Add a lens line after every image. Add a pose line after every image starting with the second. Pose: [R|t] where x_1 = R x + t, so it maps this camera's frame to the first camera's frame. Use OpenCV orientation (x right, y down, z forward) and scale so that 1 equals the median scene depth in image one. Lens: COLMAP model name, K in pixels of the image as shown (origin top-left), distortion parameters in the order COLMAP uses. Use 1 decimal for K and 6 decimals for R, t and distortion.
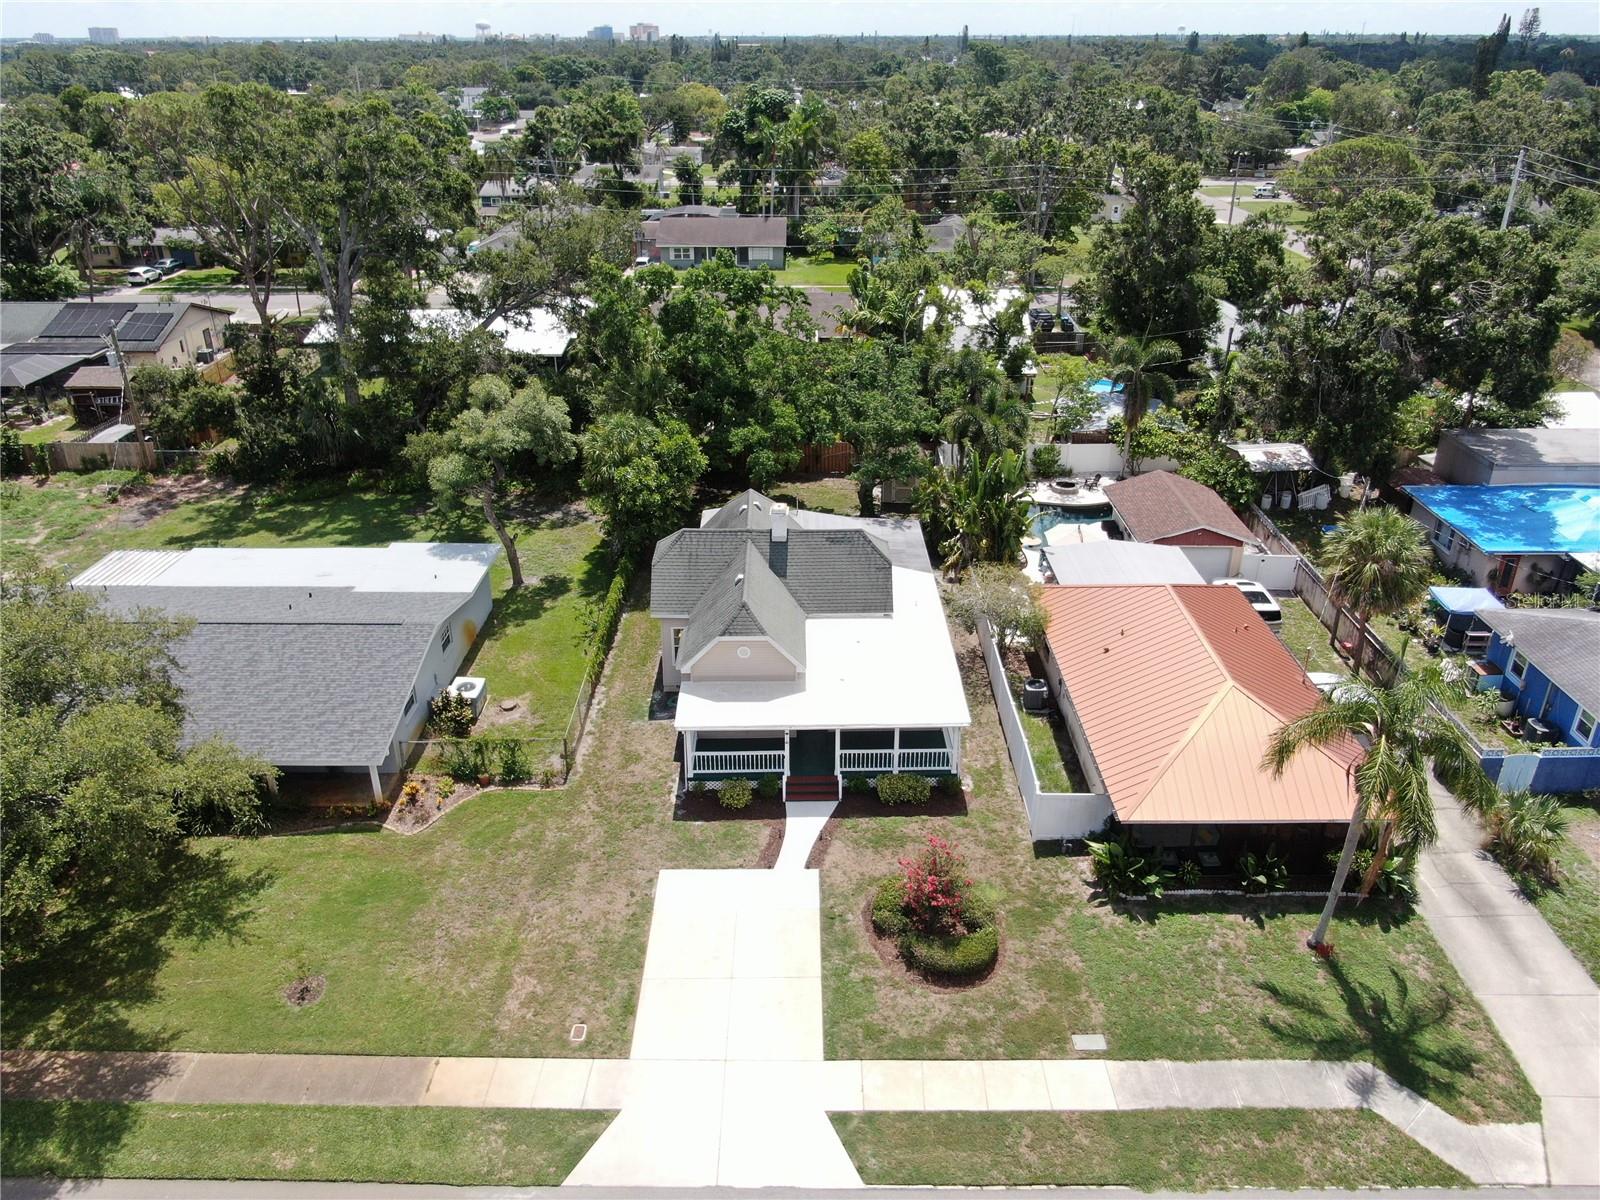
lens RADIAL K [[1149.1, 0, 797.9], [0, 1149.1, 595.7], [0, 0, 1]] dist [-0.015836, 0.001140]
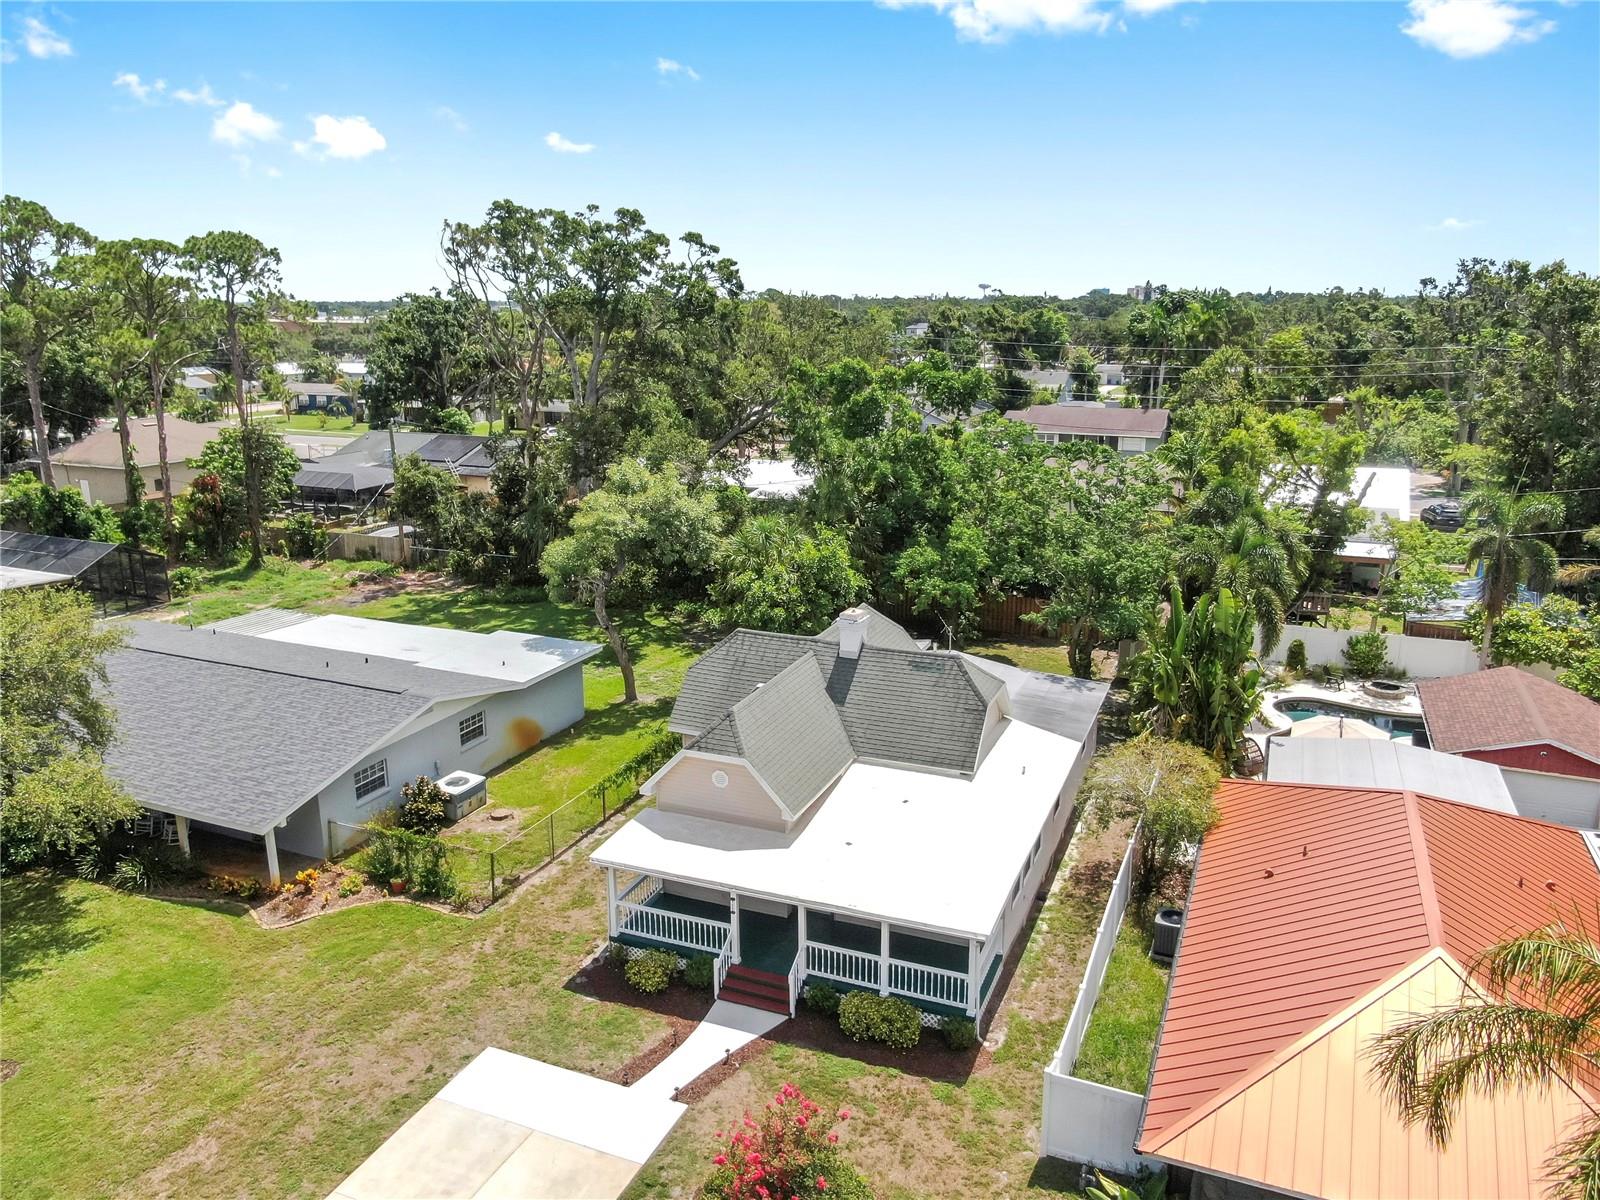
lens RADIAL K [[1149.1, 0, 797.9], [0, 1149.1, 595.7], [0, 0, 1]] dist [-0.015836, 0.001140]
pose [[0.919254, 0.095049, -0.382019, 0.259986], [-0.169663, 0.971320, -0.166589, 0.048294], [0.355228, 0.217952, 0.909016, 0.324030]]
